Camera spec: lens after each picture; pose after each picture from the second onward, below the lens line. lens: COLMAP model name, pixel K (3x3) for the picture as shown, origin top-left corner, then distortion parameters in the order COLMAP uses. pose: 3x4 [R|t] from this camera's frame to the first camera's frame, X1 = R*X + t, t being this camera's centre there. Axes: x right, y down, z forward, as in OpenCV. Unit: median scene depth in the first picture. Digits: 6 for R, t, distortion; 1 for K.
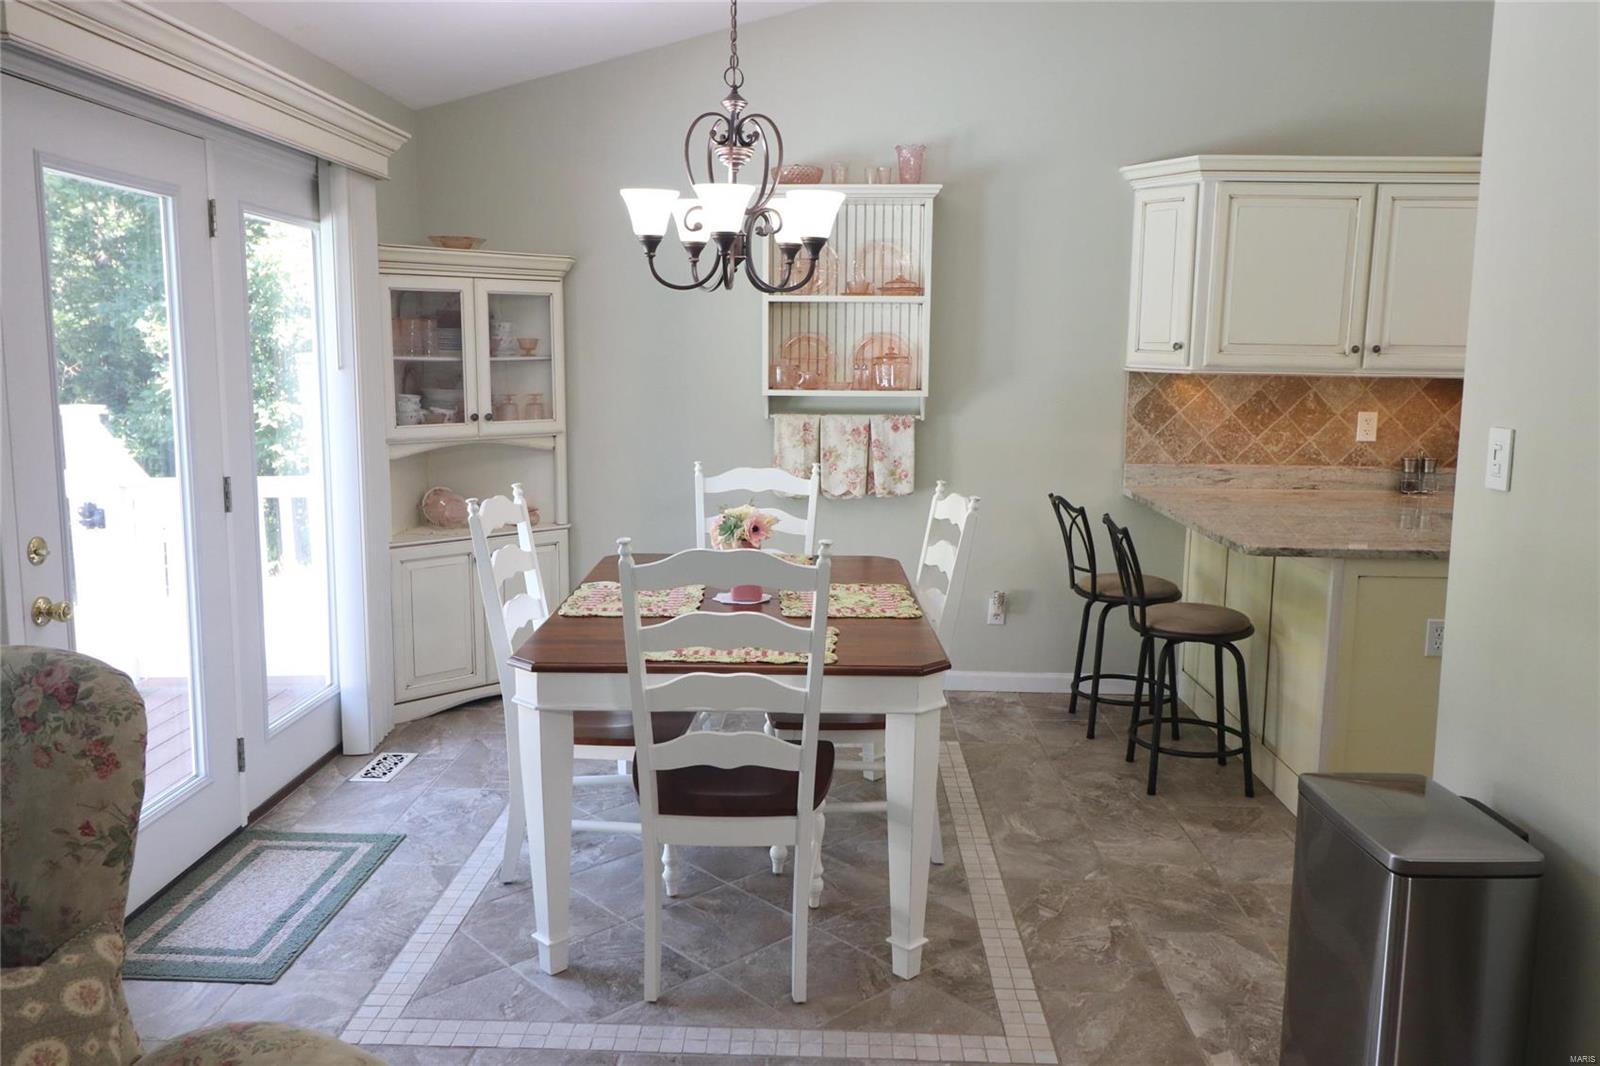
lens RADIAL K [[1227.8, 0, 804.2], [0, 1227.8, 533.3], [0, 0, 1]] dist [0.005888, -0.008584]
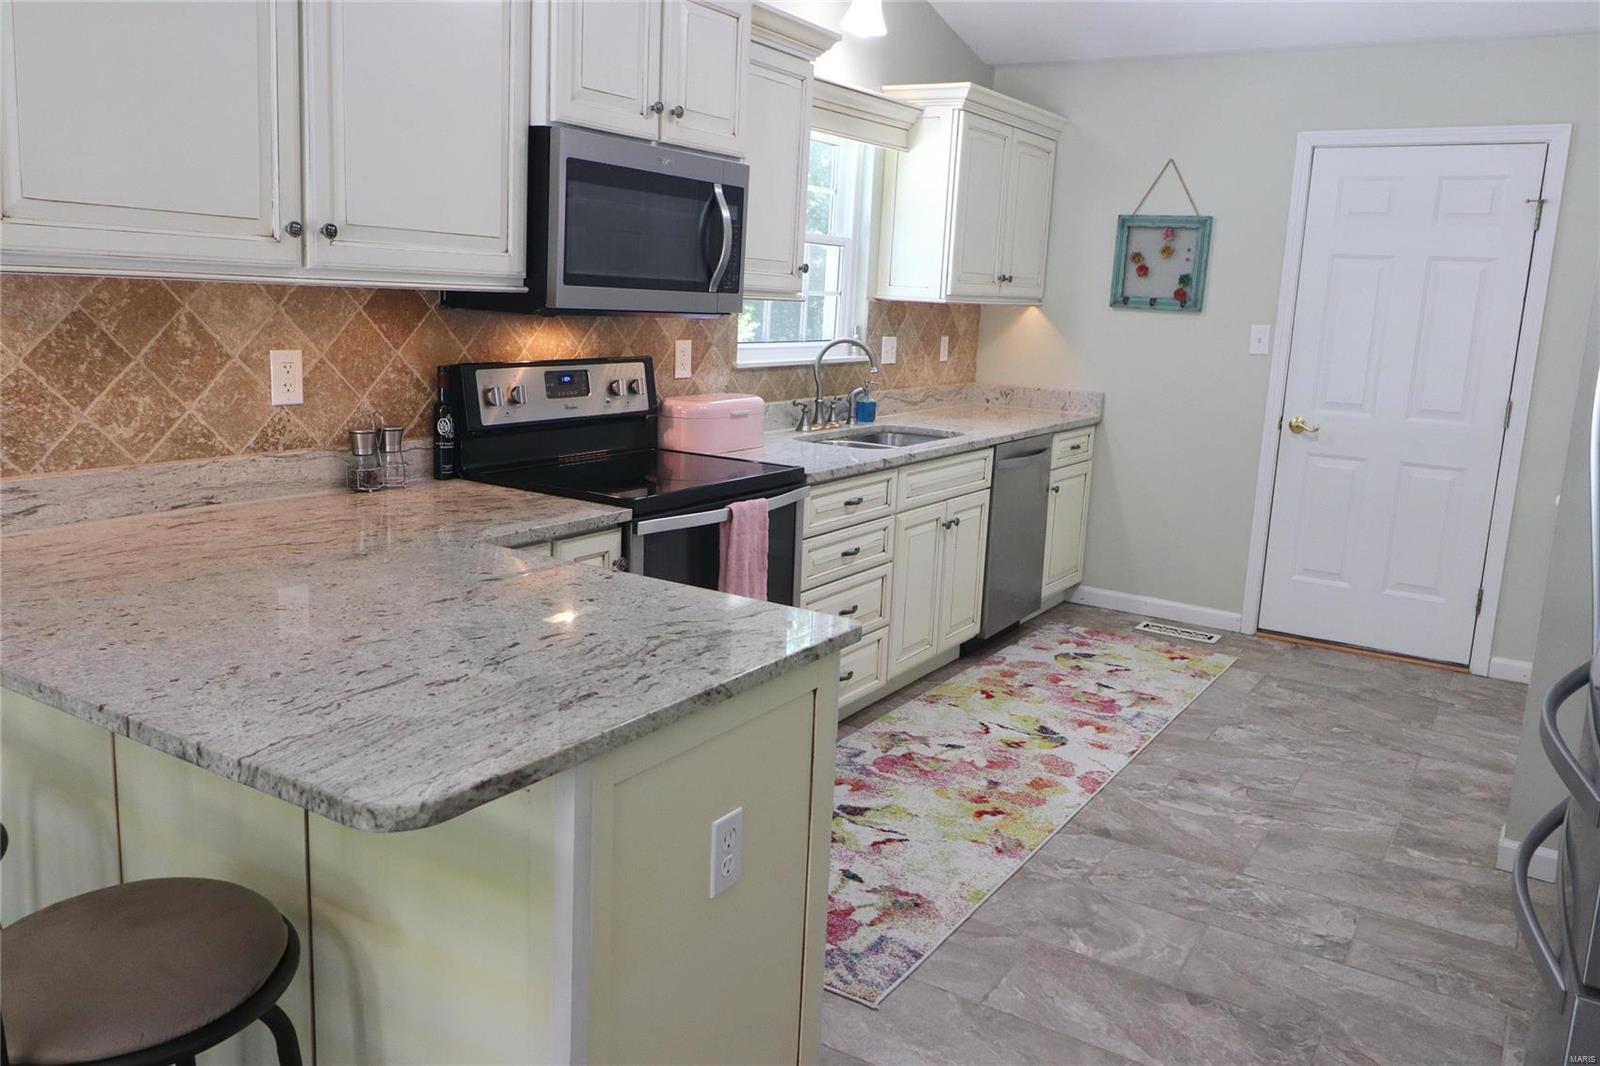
lens RADIAL K [[1227.8, 0, 805.9], [0, 1227.8, 527.7], [0, 0, 1]] dist [0.005888, -0.008584]
pose [[0.509078, -0.151411, 0.847298, 0.106828], [0.086679, 0.988420, 0.124550, -0.069051], [-0.856345, 0.010037, 0.516307, 0.527280]]
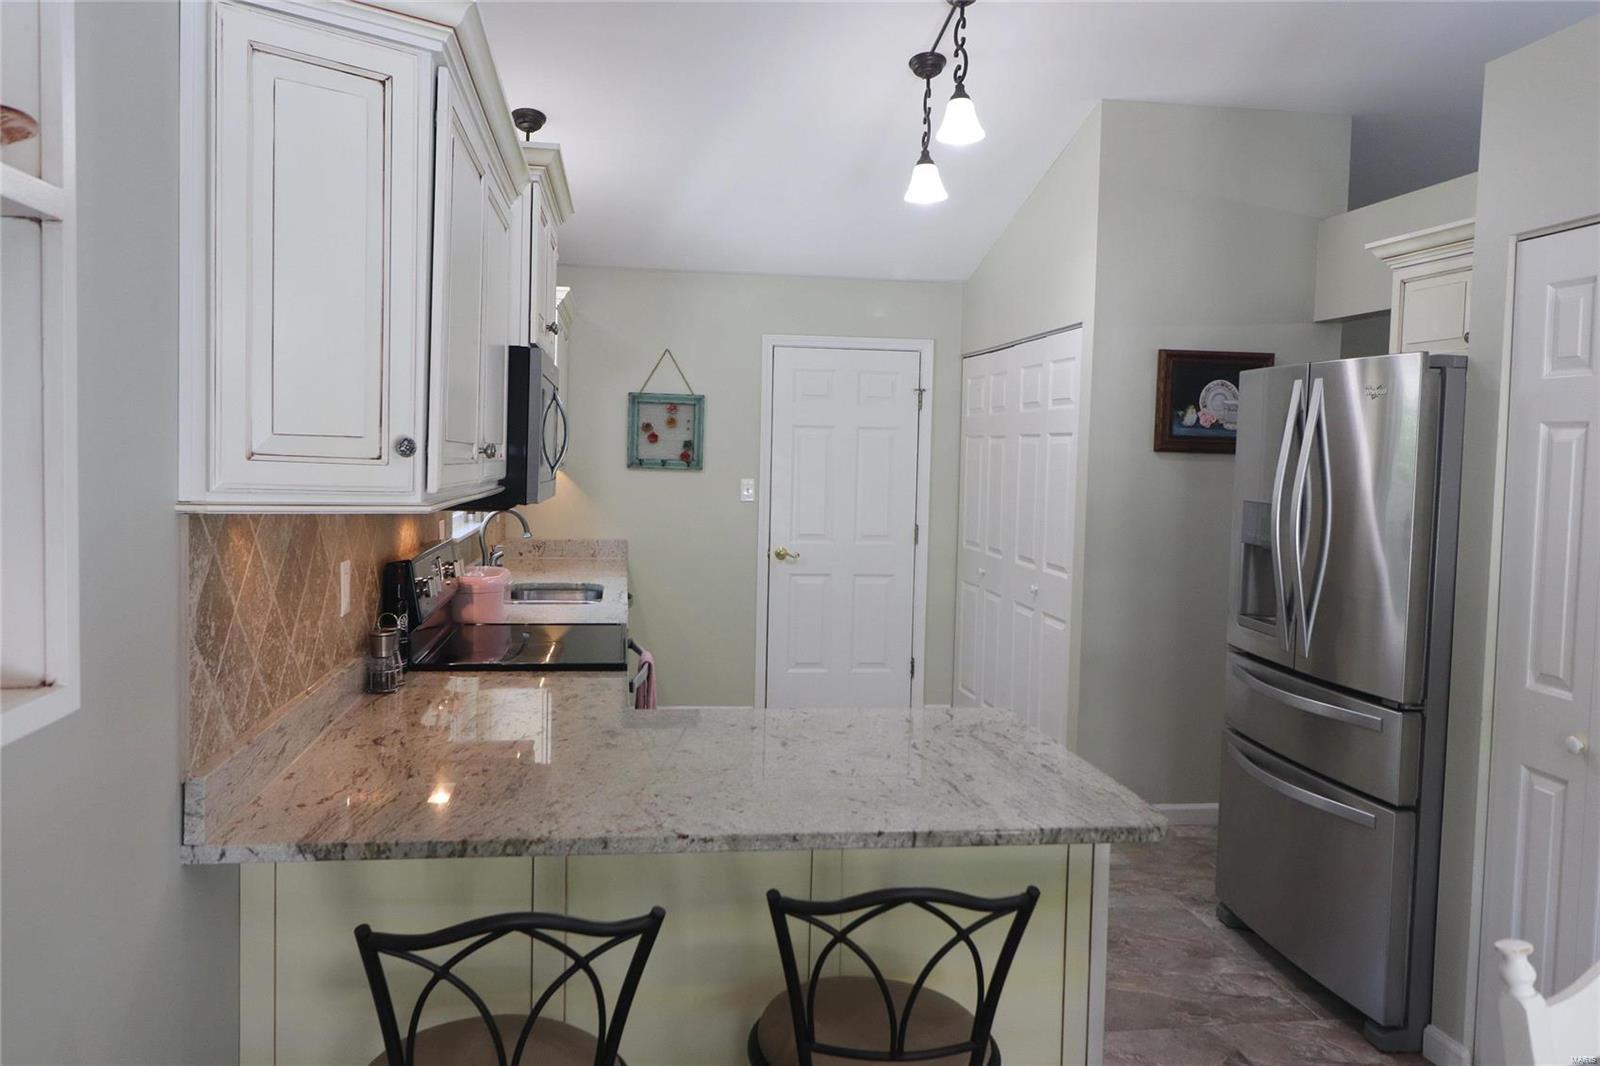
lens RADIAL K [[1227.8, 0, 795.0], [0, 1227.8, 527.5], [0, 0, 1]] dist [0.005888, -0.008584]
pose [[-0.172295, -0.073128, 0.982327, -0.103907], [0.120965, 0.988122, 0.094776, -0.139580], [-0.977590, 0.135157, -0.161403, 0.885053]]
